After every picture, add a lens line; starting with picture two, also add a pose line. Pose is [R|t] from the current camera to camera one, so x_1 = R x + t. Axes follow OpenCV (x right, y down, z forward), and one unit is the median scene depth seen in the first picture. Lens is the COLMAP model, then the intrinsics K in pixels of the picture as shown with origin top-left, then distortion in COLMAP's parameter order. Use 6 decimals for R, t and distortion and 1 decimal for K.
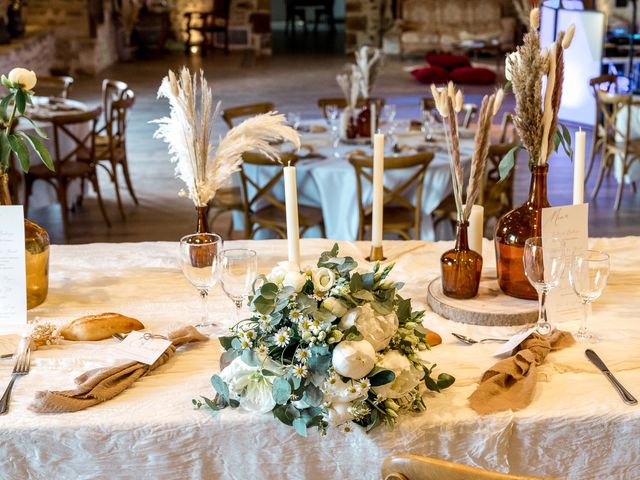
lens RADIAL K [[873.0, 0, 339.5], [0, 873.0, 196.3], [0, 0, 1]] dist [0.010657, -0.004846]
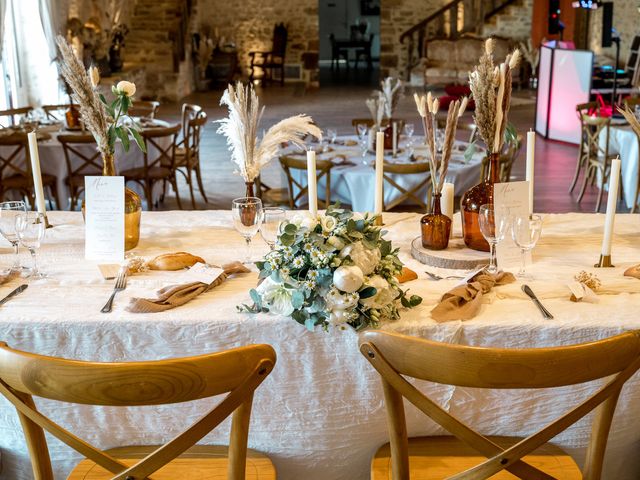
lens RADIAL K [[934.2, 0, 355.6], [0, 934.2, 223.0], [0, 0, 1]] dist [0.035169, -0.107250]
pose [[0.996599, 0.014896, -0.081047, 0.139573], [-0.019037, 0.998540, -0.050560, 0.158813], [0.080176, 0.051931, 0.995427, -0.488576]]
